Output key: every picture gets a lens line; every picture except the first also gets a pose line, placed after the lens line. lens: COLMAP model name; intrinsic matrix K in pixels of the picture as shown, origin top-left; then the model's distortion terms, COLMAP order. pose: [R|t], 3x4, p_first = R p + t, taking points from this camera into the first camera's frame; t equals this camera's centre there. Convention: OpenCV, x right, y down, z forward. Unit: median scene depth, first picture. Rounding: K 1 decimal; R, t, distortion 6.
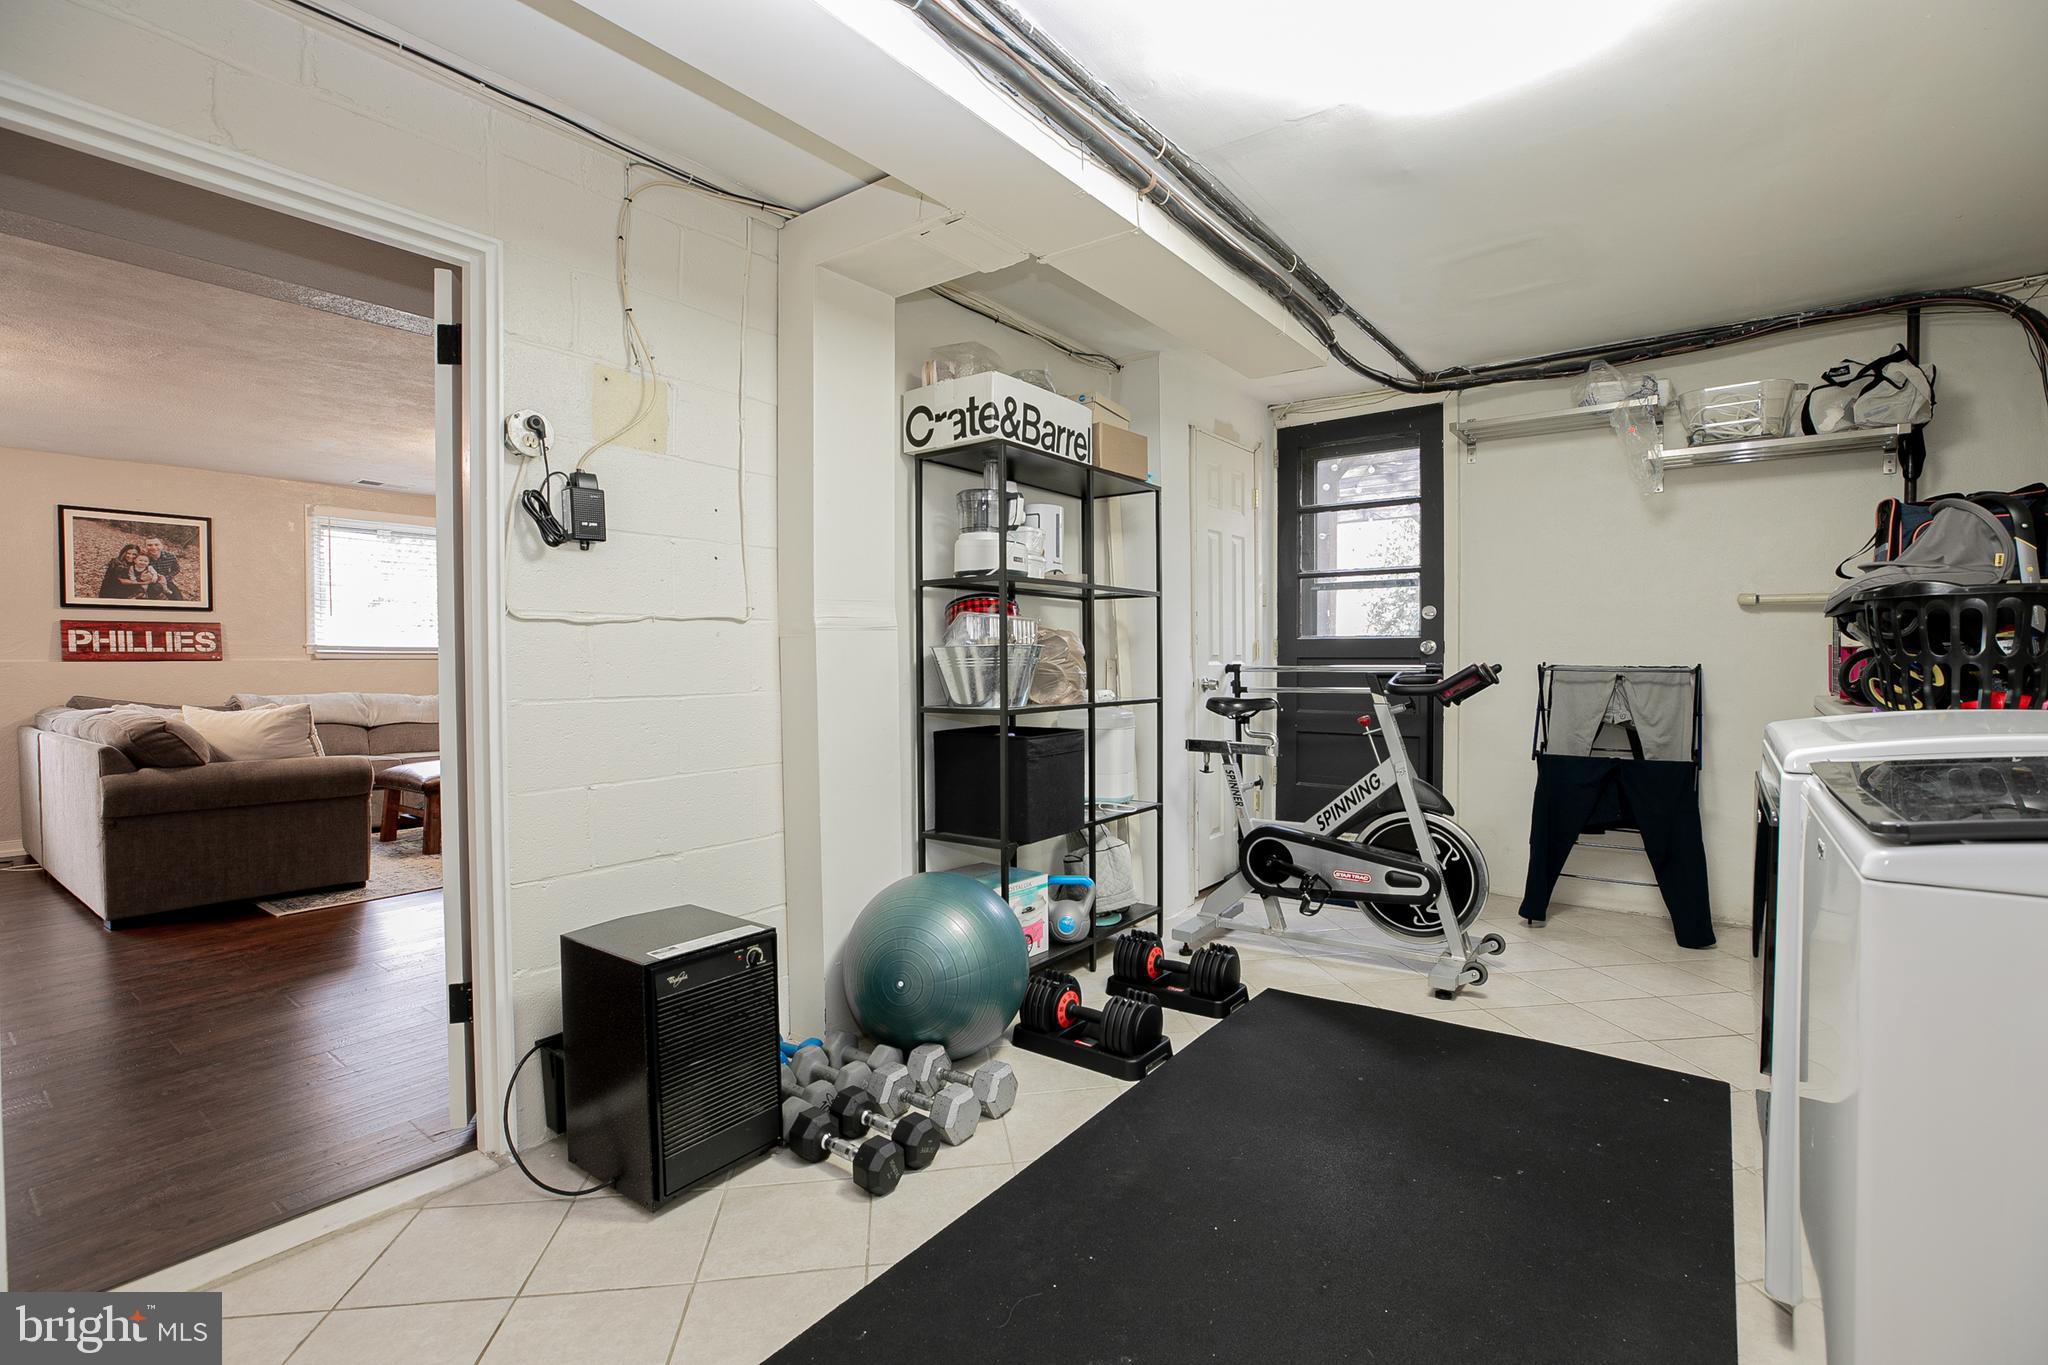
lens RADIAL K [[931.0, 0, 1035.3], [0, 931.0, 674.7], [0, 0, 1]] dist [-0.039948, 0.010998]
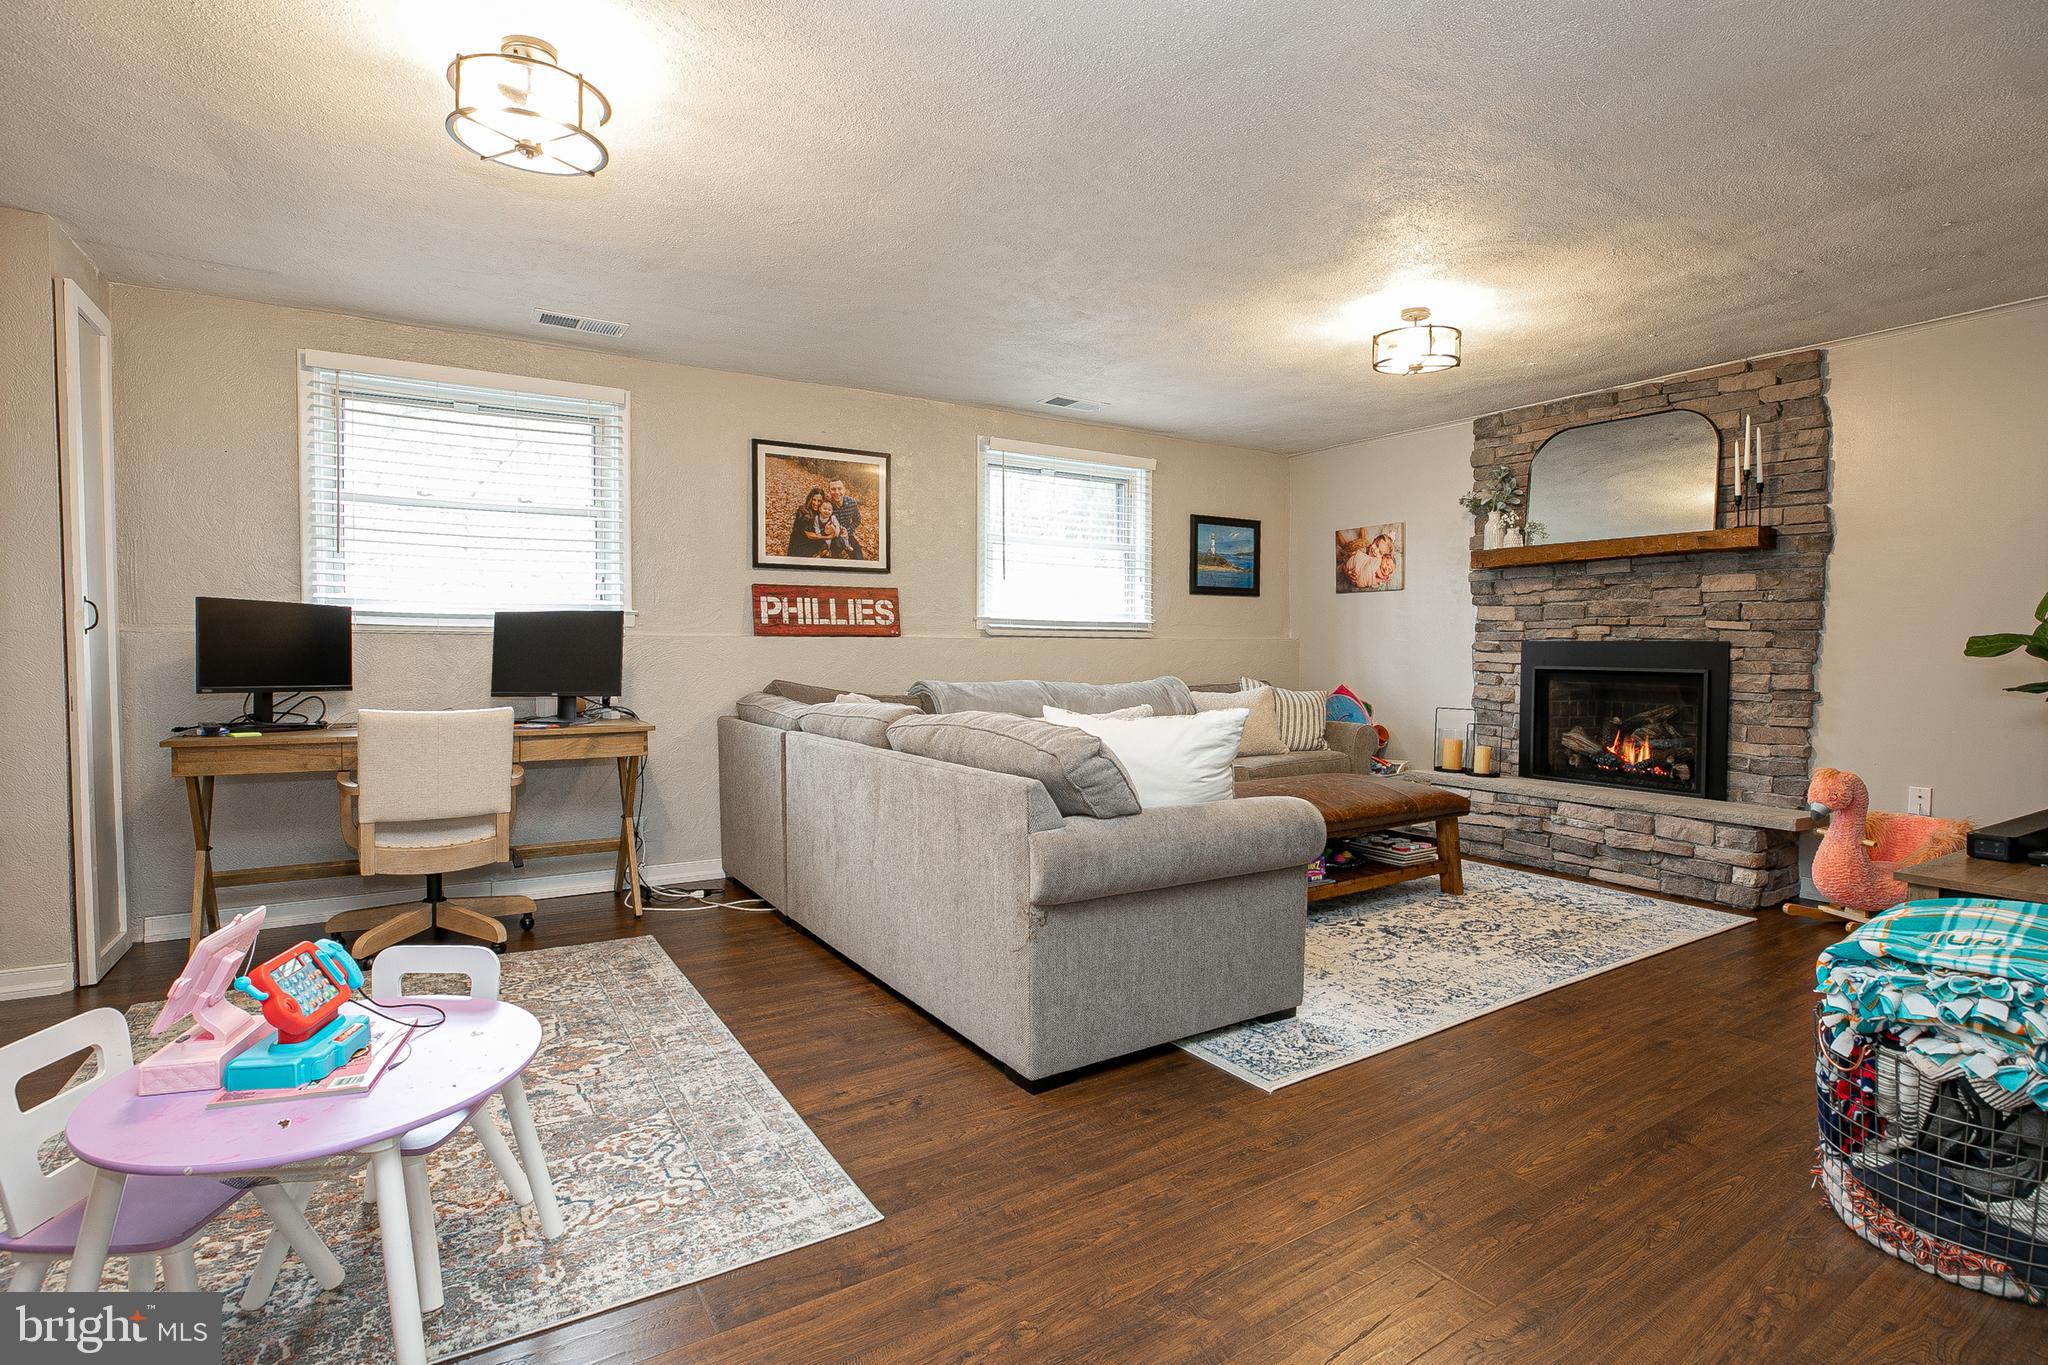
lens RADIAL K [[985.3, 0, 1031.2], [0, 985.3, 665.4], [0, 0, 1]] dist [-0.038955, 0.000324]
pose [[0.935482, 0.016314, -0.352997, -0.520272], [-0.015041, 0.999867, 0.006351, 0.001972], [0.353054, -0.000632, 0.935603, 0.264596]]
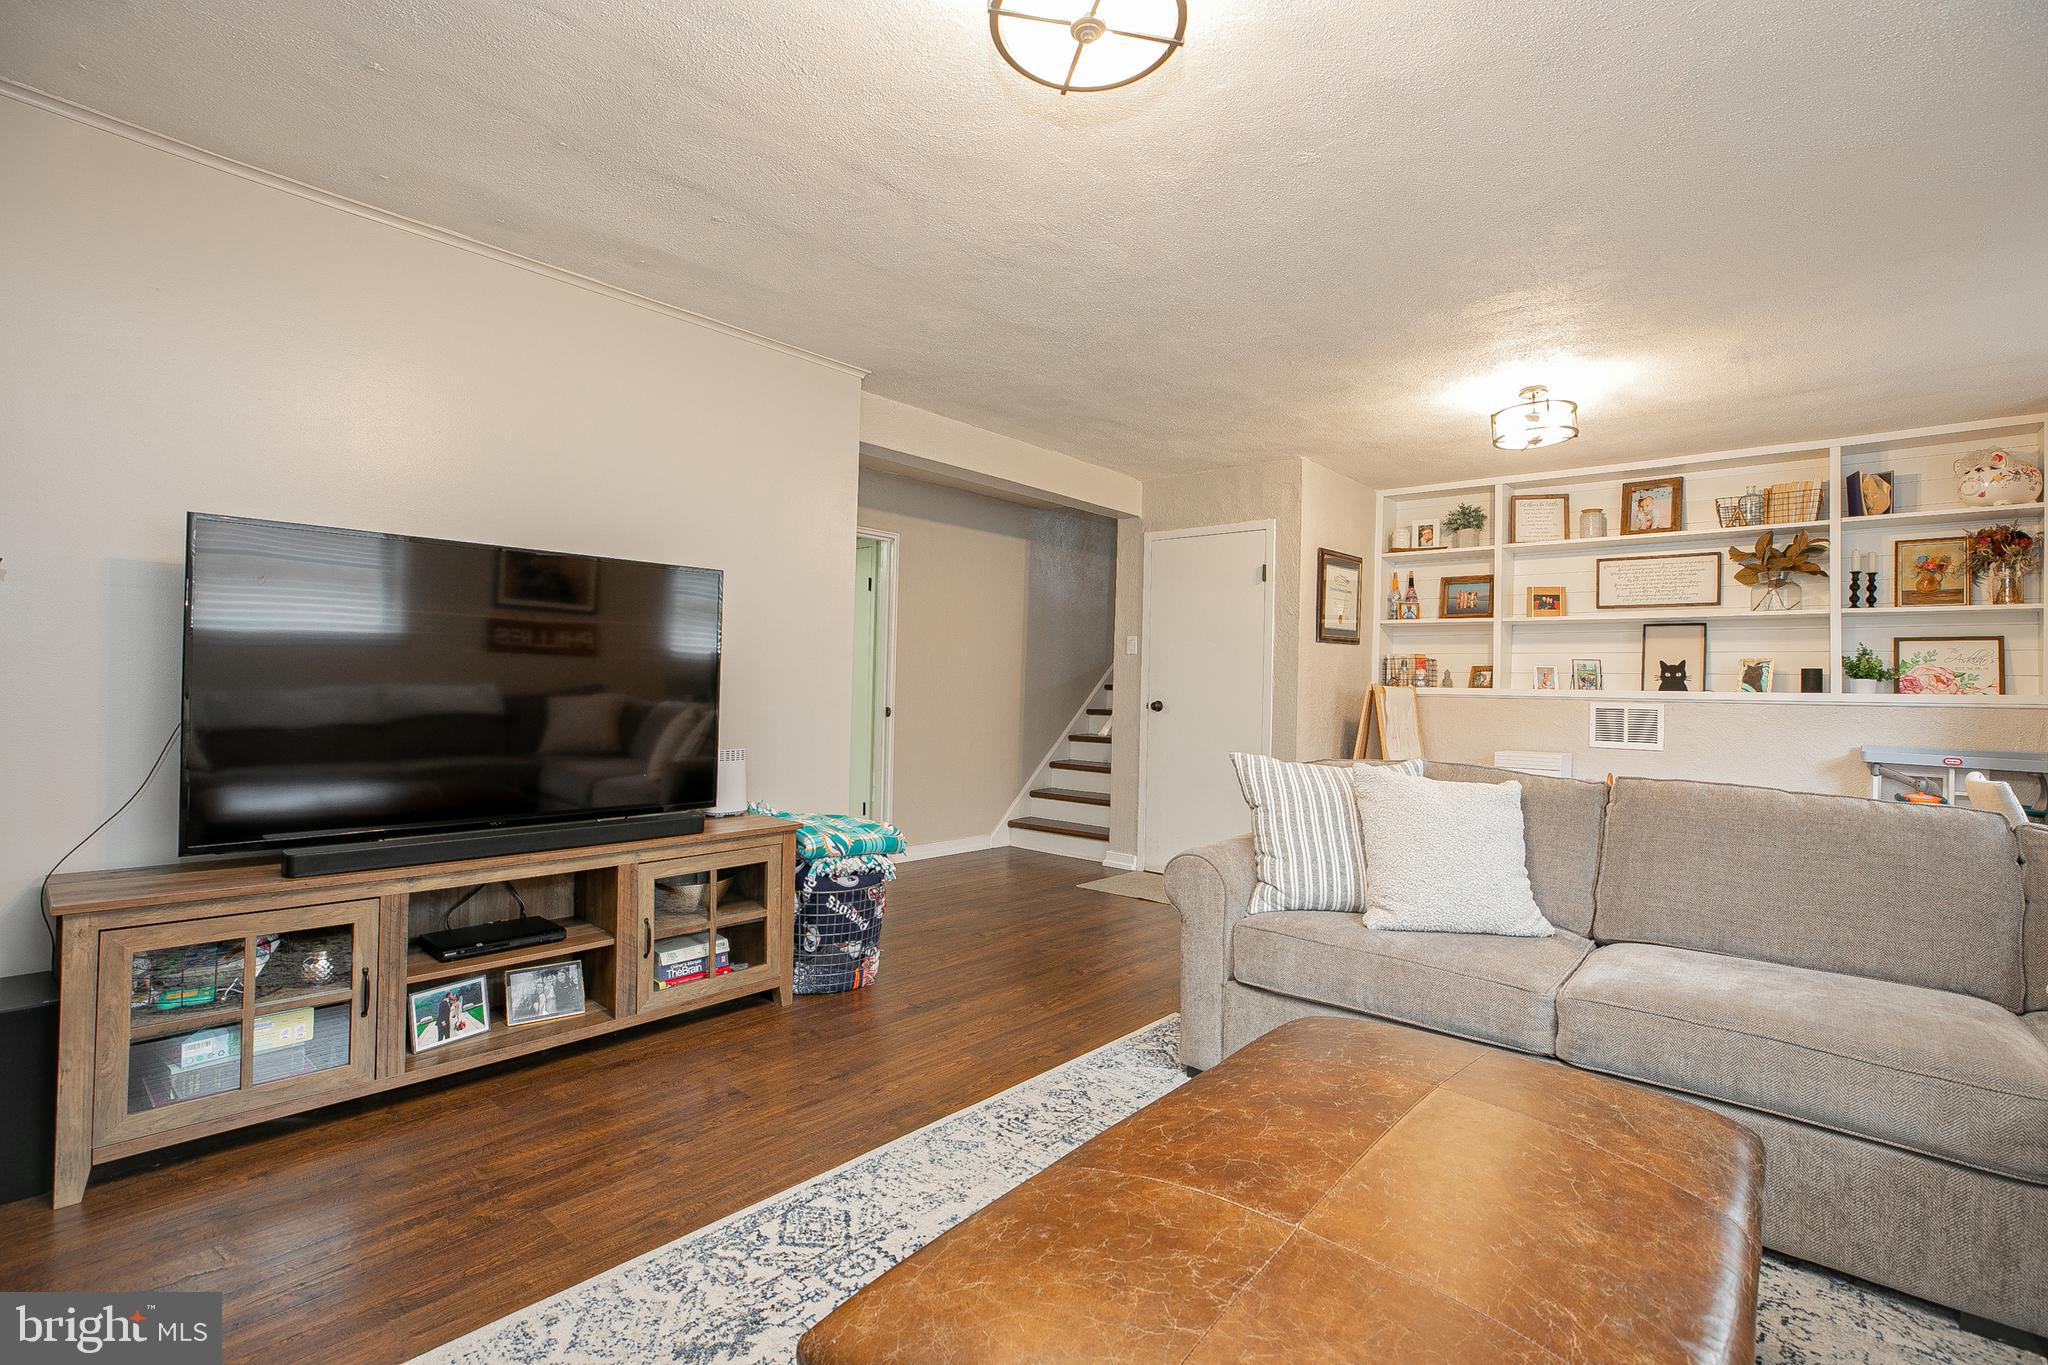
lens RADIAL K [[931.0, 0, 1035.0], [0, 931.0, 674.9], [0, 0, 1]] dist [-0.039948, 0.010998]
pose [[-0.997433, -0.015599, 0.069886, -0.520929], [-0.015511, 0.999878, 0.001792, -0.016583], [-0.069905, 0.000704, -0.997553, 1.229223]]
